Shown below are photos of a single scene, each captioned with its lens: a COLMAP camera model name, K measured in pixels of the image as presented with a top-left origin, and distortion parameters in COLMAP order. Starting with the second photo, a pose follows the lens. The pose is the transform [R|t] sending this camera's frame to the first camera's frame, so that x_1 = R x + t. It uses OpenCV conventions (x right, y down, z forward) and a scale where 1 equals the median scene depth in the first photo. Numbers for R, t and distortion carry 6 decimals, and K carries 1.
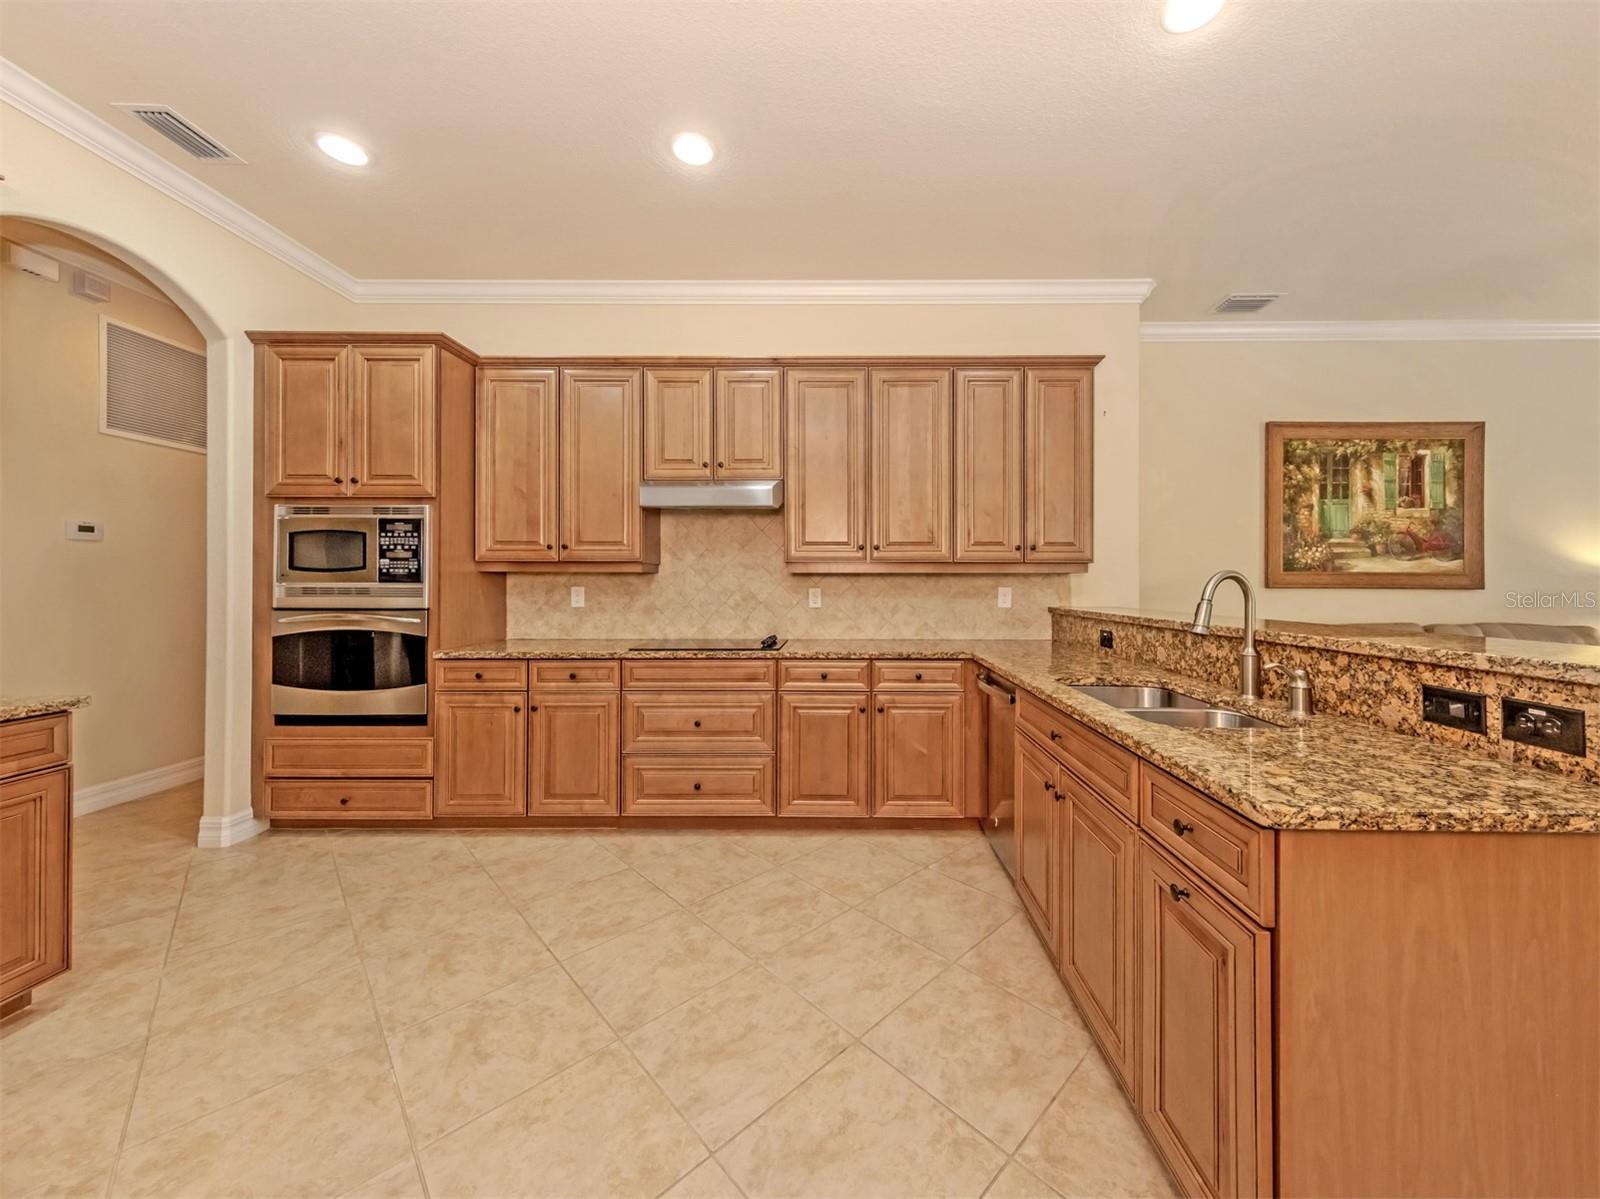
lens RADIAL K [[583.5, 0, 849.8], [0, 583.5, 577.0], [0, 0, 1]] dist [0.002642, -0.000234]
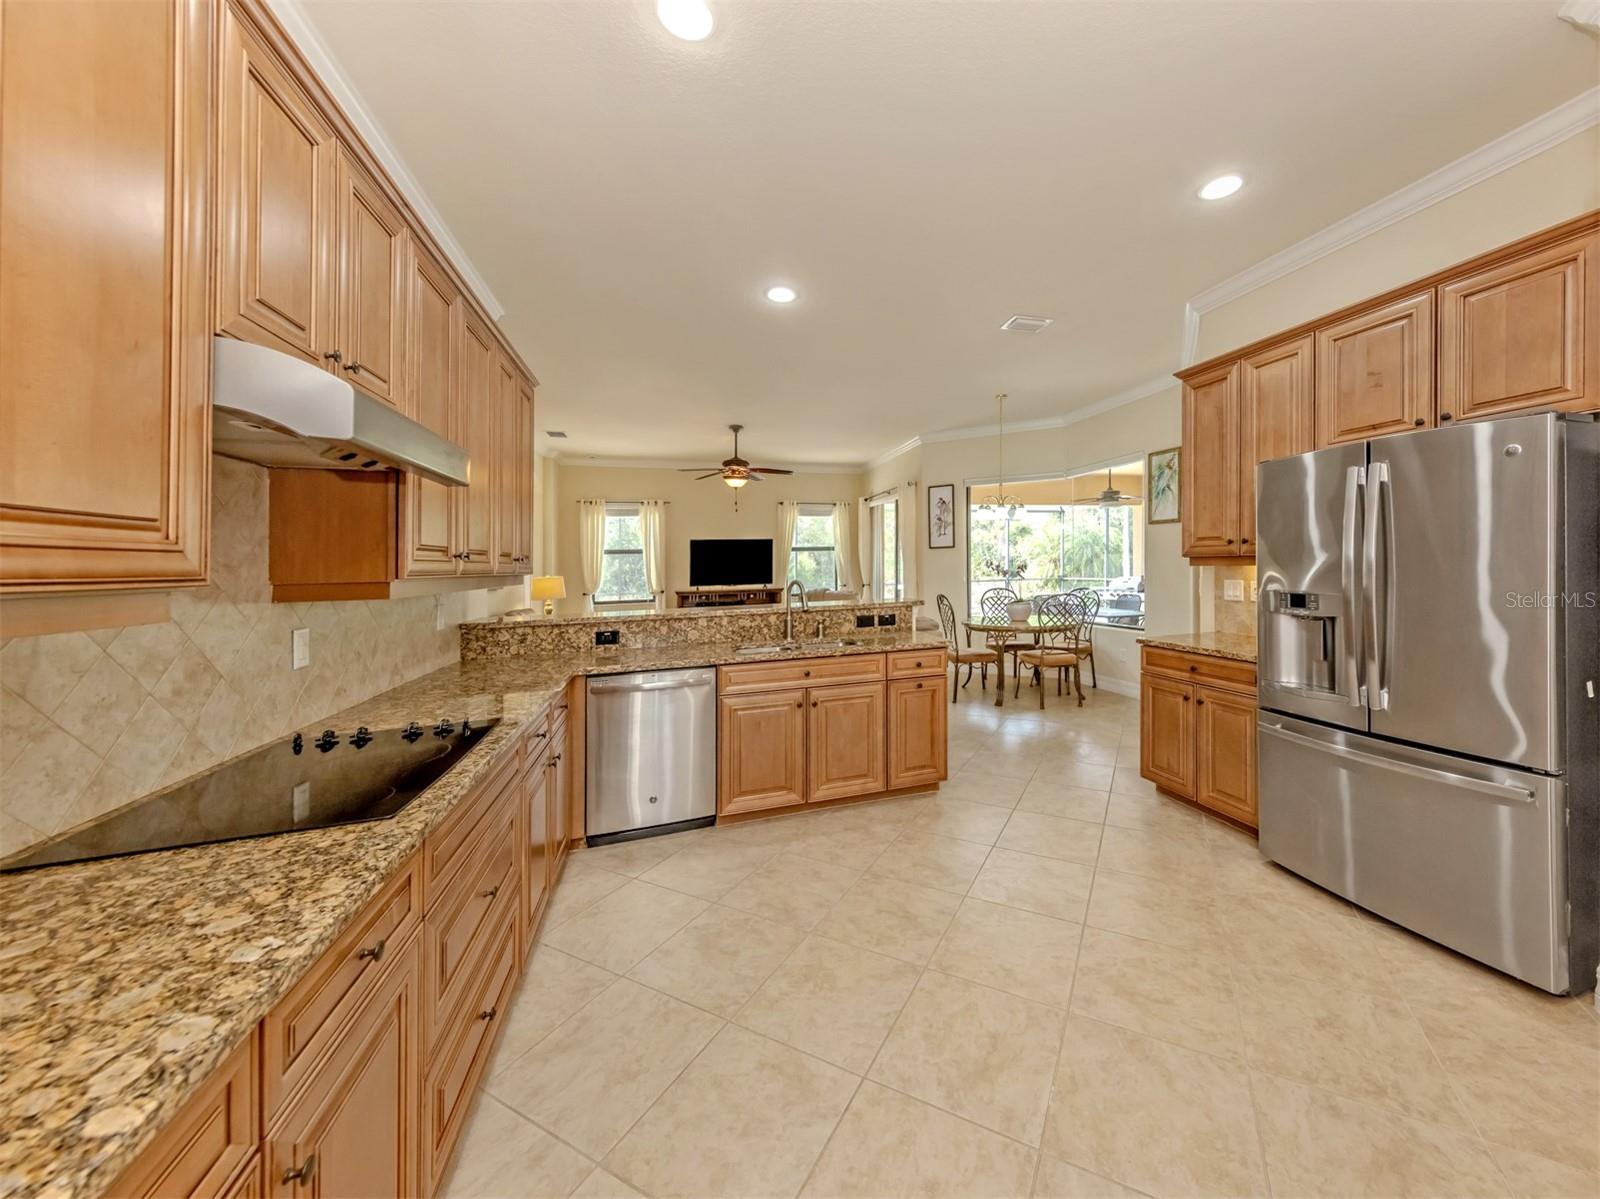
lens RADIAL K [[583.5, 0, 849.8], [0, 583.5, 577.0], [0, 0, 1]] dist [0.002642, -0.000234]
pose [[-0.292840, -0.014669, 0.956049, -0.697770], [0.014835, 0.999692, 0.019883, -0.030196], [-0.956046, 0.020006, -0.292533, 0.688815]]
